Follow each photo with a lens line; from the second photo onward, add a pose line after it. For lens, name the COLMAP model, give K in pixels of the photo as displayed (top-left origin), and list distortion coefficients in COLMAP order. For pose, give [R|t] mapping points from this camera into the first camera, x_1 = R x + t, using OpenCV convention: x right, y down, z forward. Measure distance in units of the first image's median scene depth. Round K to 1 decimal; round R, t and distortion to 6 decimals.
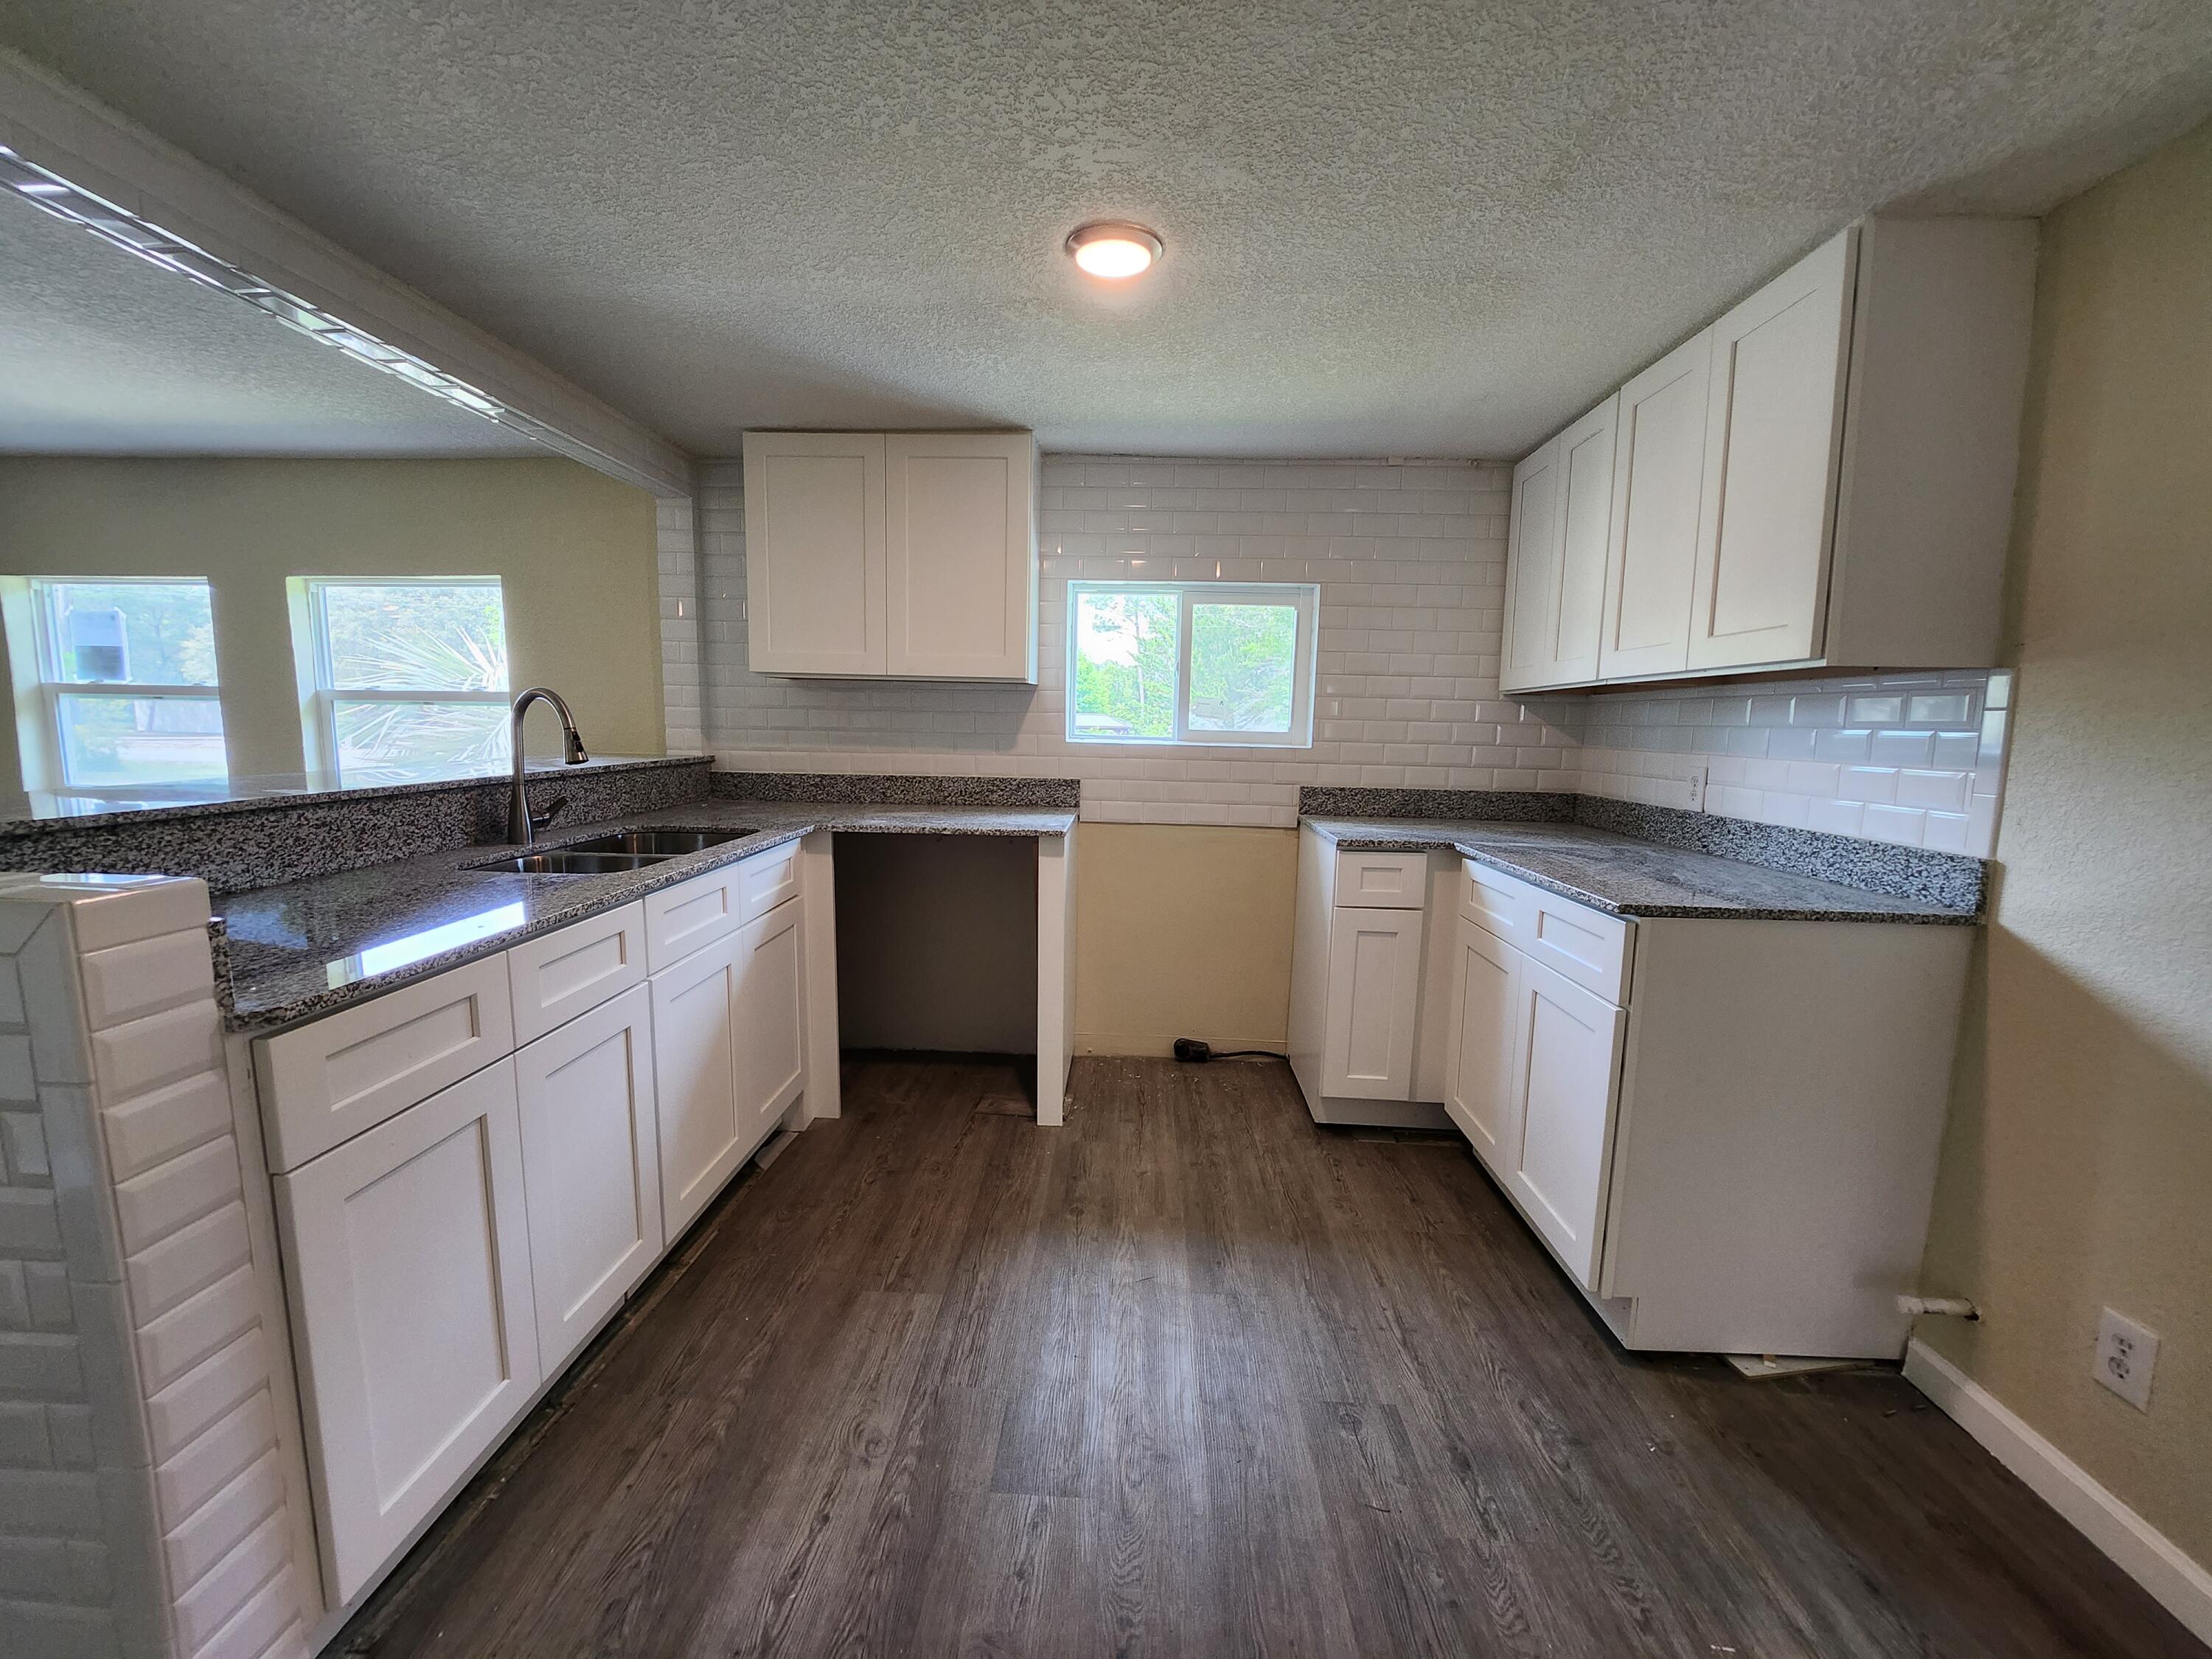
lens RADIAL K [[887.3, 0, 1101.0], [0, 887.3, 841.2], [0, 0, 1]] dist [-0.014489, -0.000978]
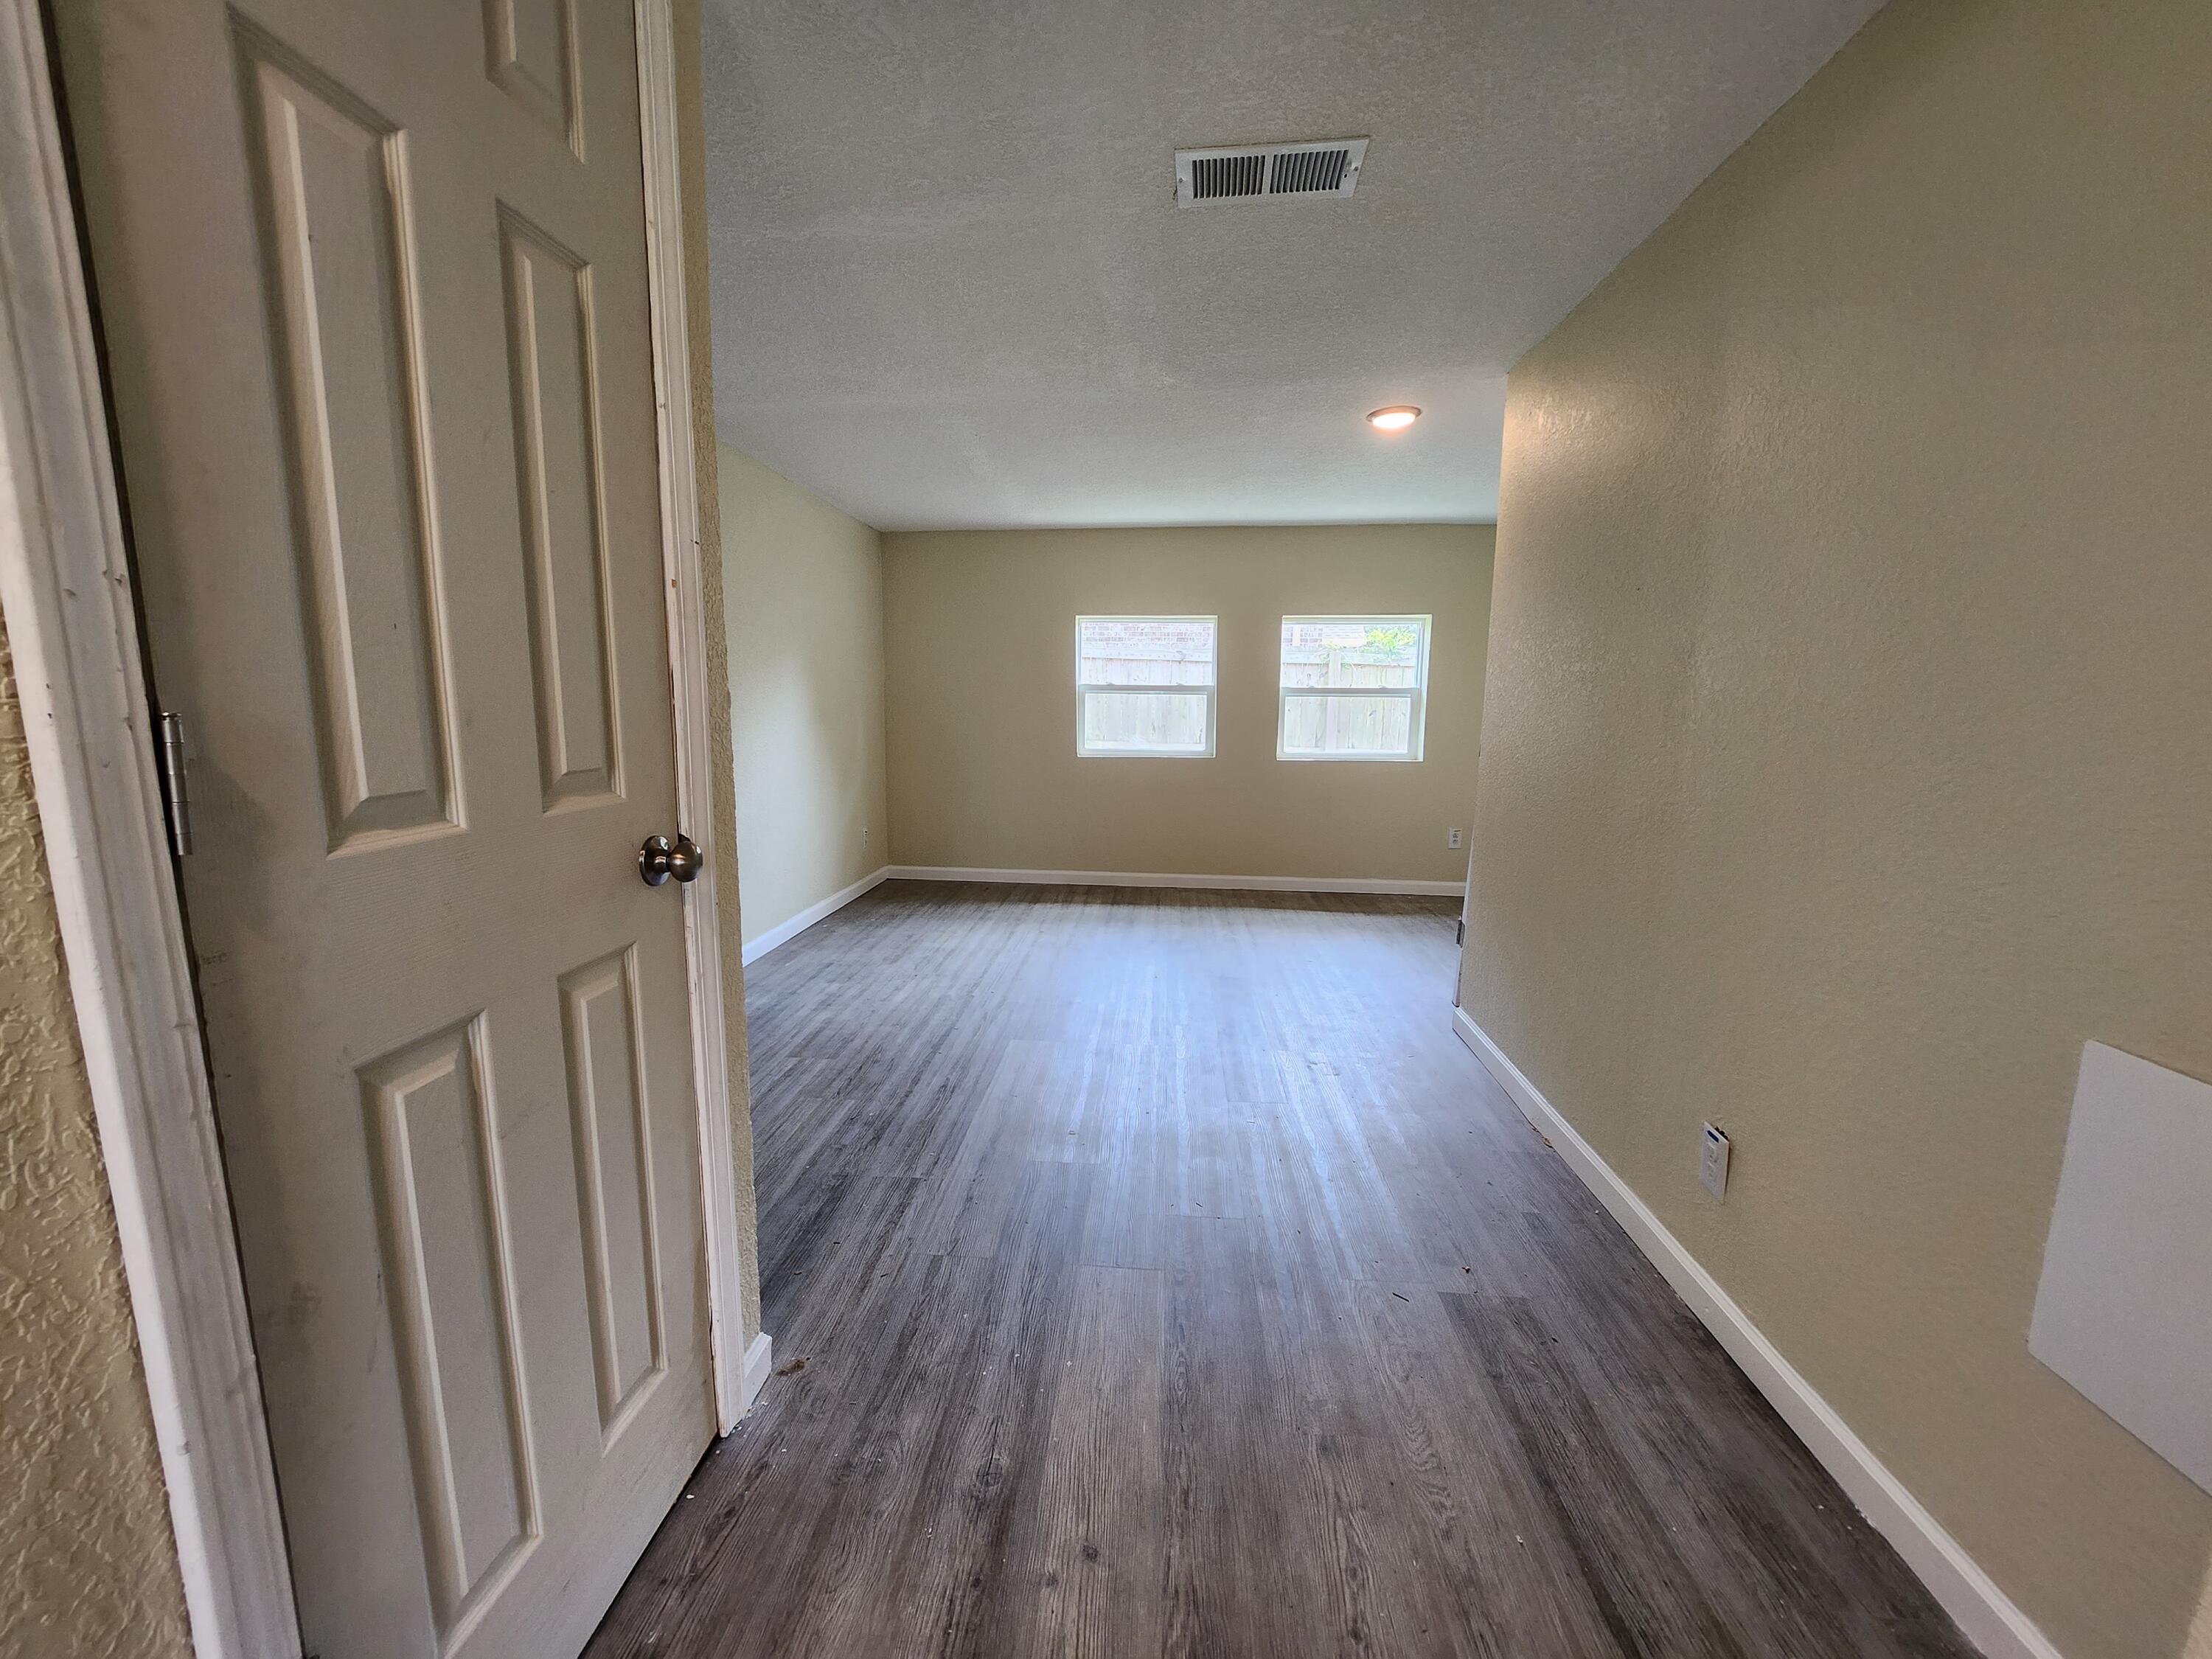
lens RADIAL K [[887.3, 0, 1092.8], [0, 887.3, 839.3], [0, 0, 1]] dist [-0.014489, -0.000978]
pose [[0.999461, -0.002148, -0.032746, -1.287457], [0.002479, 0.999946, 0.010082, 0.088605], [0.032722, -0.010158, 0.999413, -0.640343]]
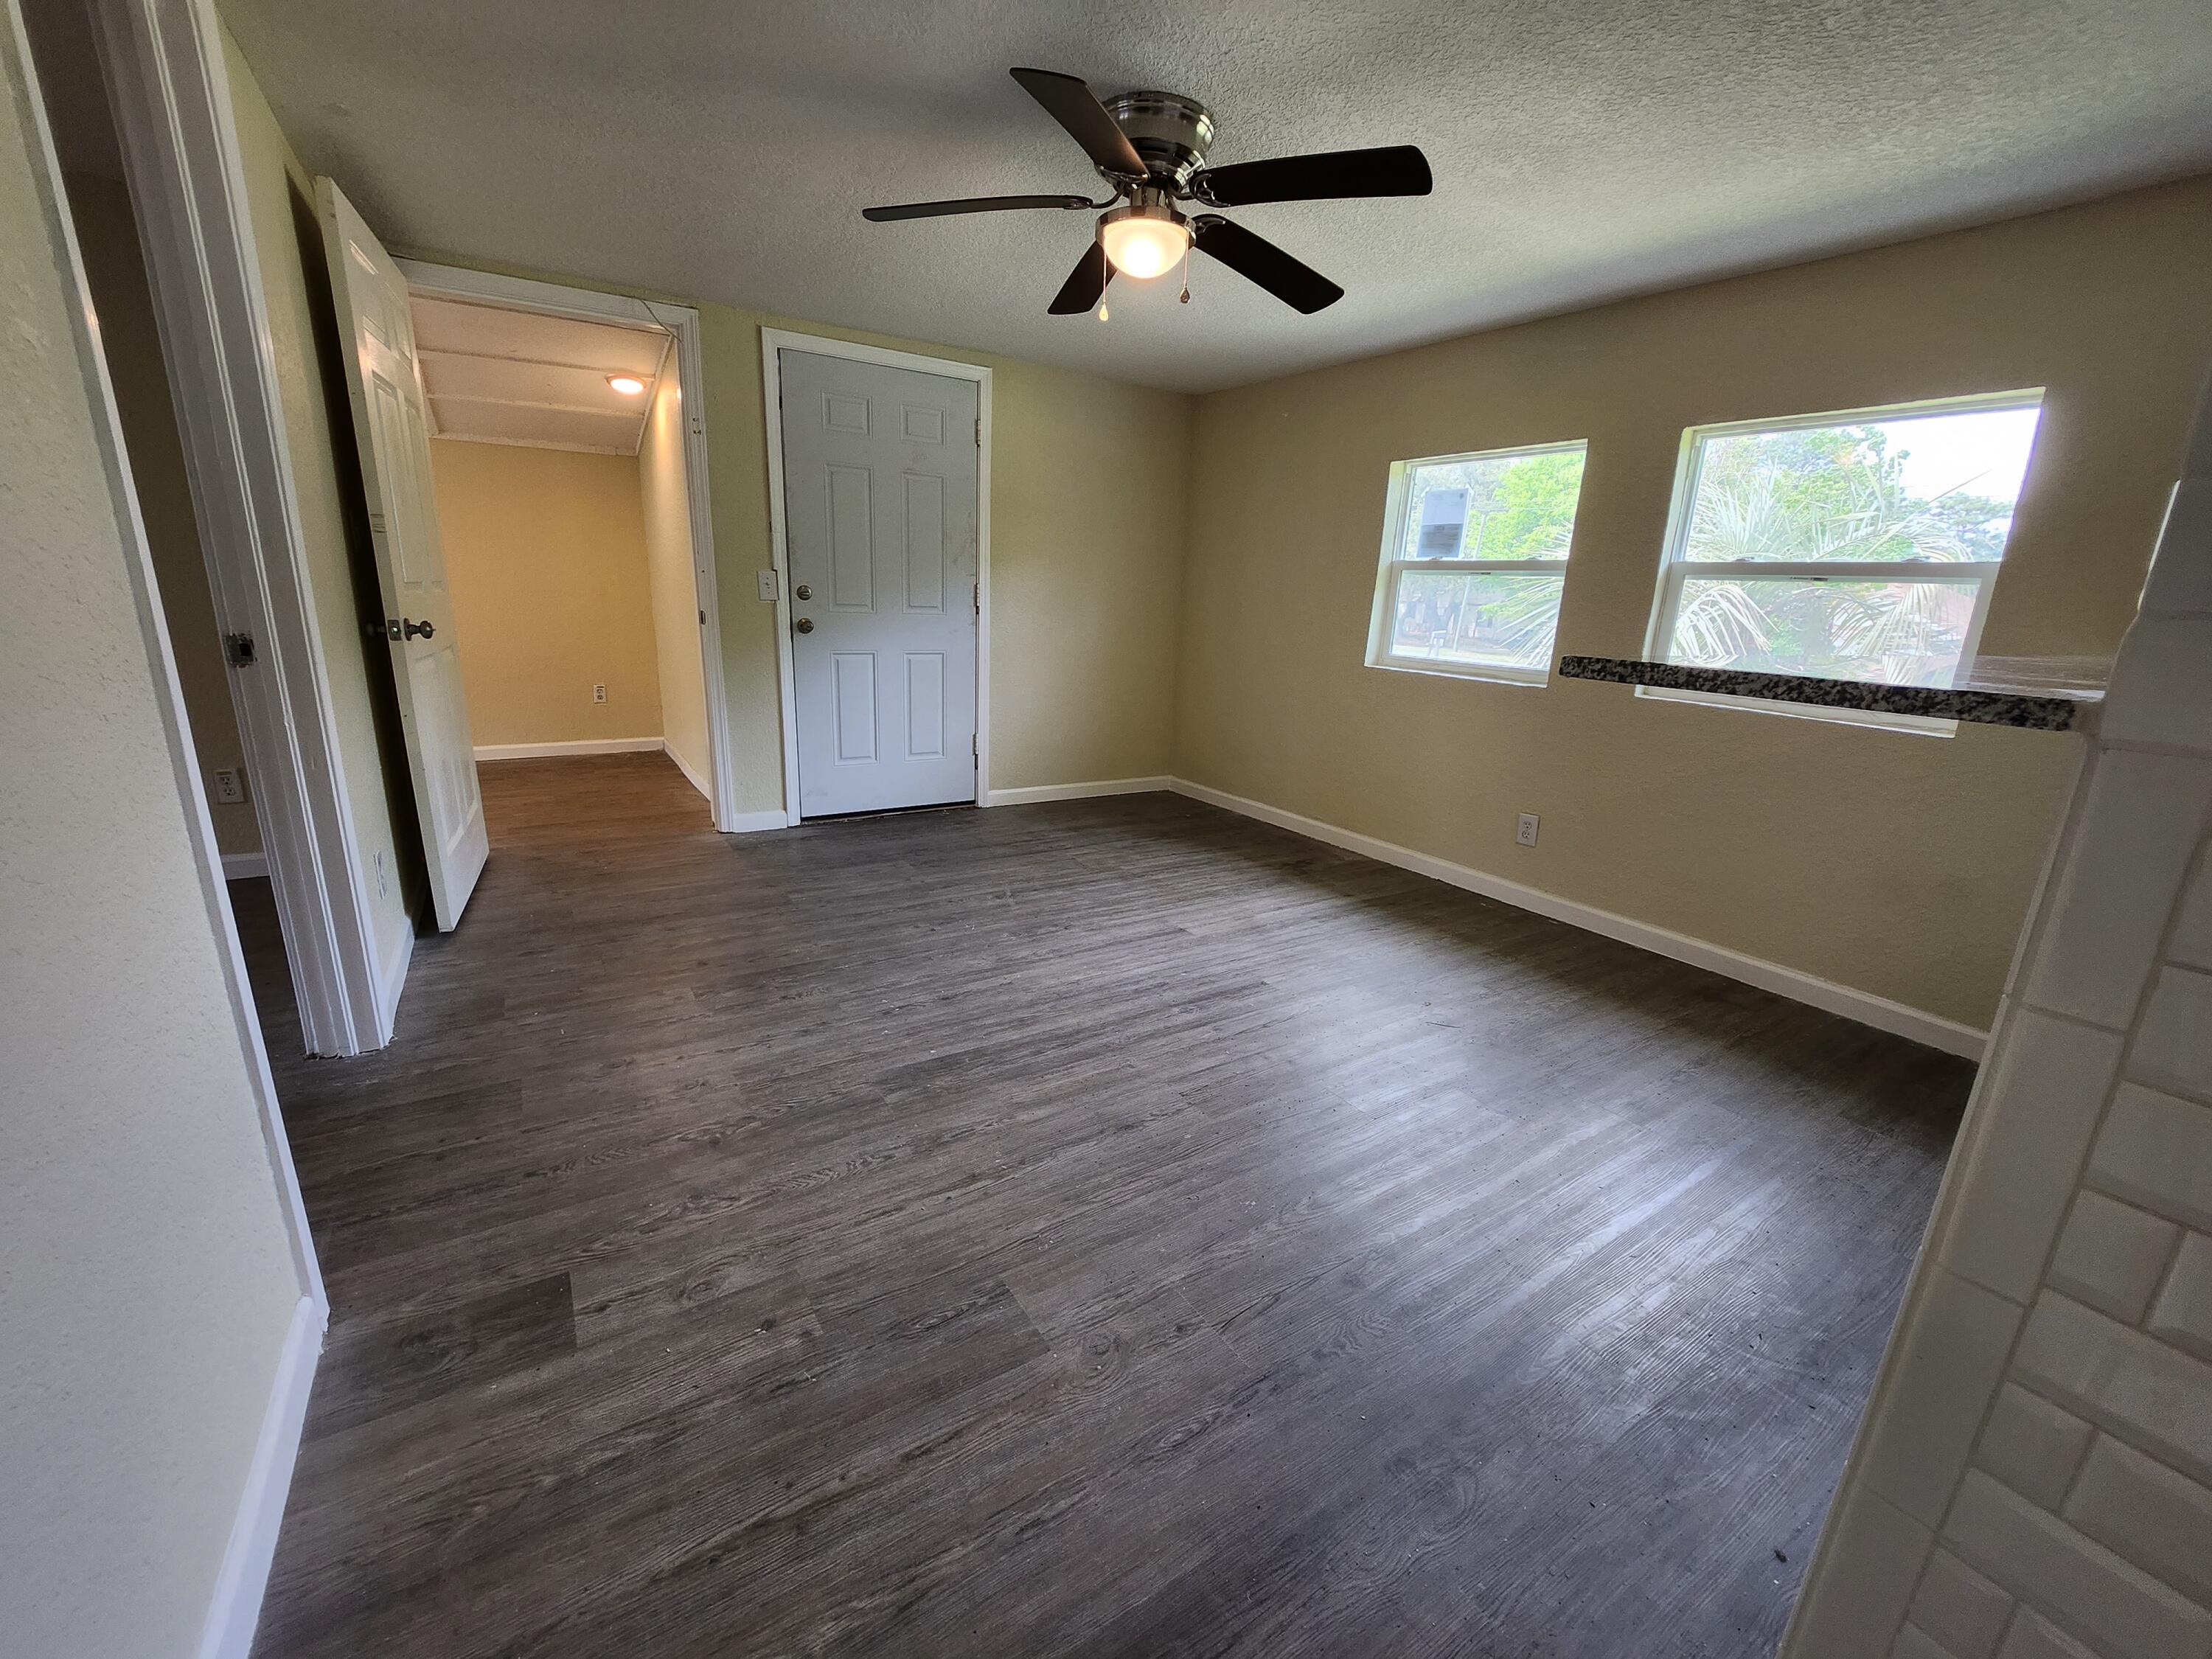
lens RADIAL K [[887.3, 0, 1101.7], [0, 887.3, 846.5], [0, 0, 1]] dist [-0.014489, -0.000978]
pose [[0.585661, 0.226834, -0.778169, -0.524687], [-0.140242, 0.973922, 0.178348, 0.030551], [0.798332, 0.004681, 0.602200, 0.009676]]
